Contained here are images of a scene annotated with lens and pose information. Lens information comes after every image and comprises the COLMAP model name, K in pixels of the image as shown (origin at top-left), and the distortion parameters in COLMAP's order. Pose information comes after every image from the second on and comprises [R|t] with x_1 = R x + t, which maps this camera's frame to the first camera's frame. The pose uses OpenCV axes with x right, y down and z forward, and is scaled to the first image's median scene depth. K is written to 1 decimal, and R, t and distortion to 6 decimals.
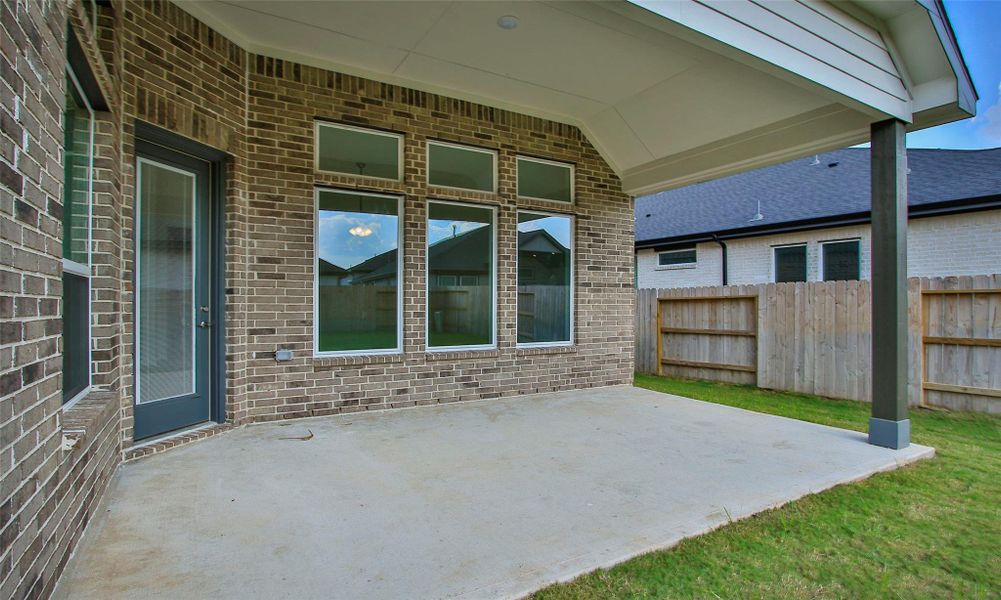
lens RADIAL K [[513.7, 0, 501.3], [0, 513.7, 299.9], [0, 0, 1]] dist [-0.004808, 0.000439]
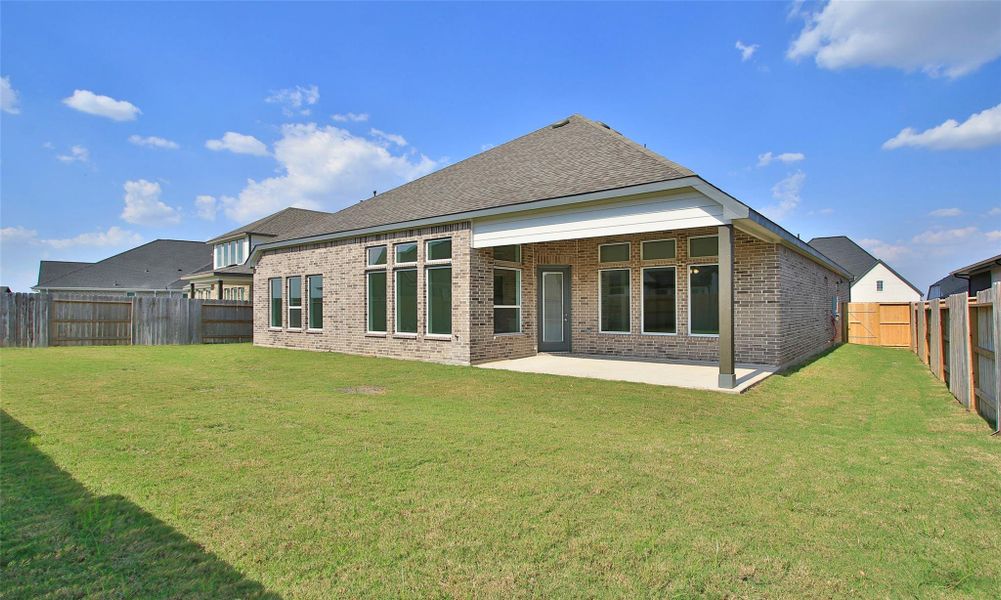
lens RADIAL K [[513.7, 0, 492.4], [0, 513.7, 301.8], [0, 0, 1]] dist [-0.004808, 0.000439]
pose [[0.335558, -0.013869, -0.941917, 2.110937], [0.012818, 0.999866, -0.010156, -0.035307], [0.941932, -0.008666, 0.335691, -0.451872]]
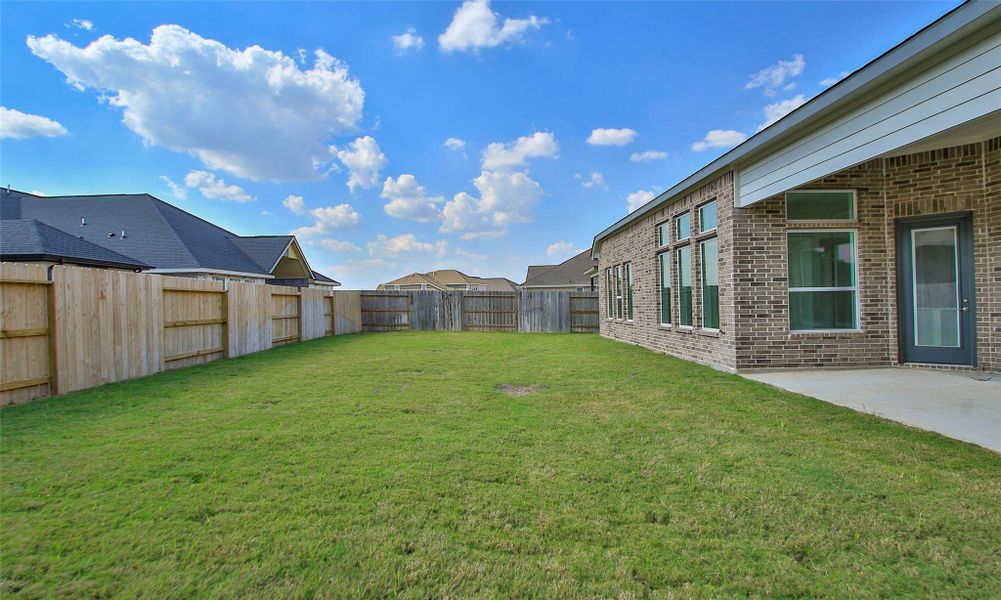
lens RADIAL K [[513.7, 0, 503.1], [0, 513.7, 301.6], [0, 0, 1]] dist [-0.004808, 0.000439]
pose [[-0.502145, 0.002927, -0.864779, 1.656684], [0.028106, 0.999521, -0.012937, -0.000666], [0.864327, -0.030802, -0.501987, 0.481596]]
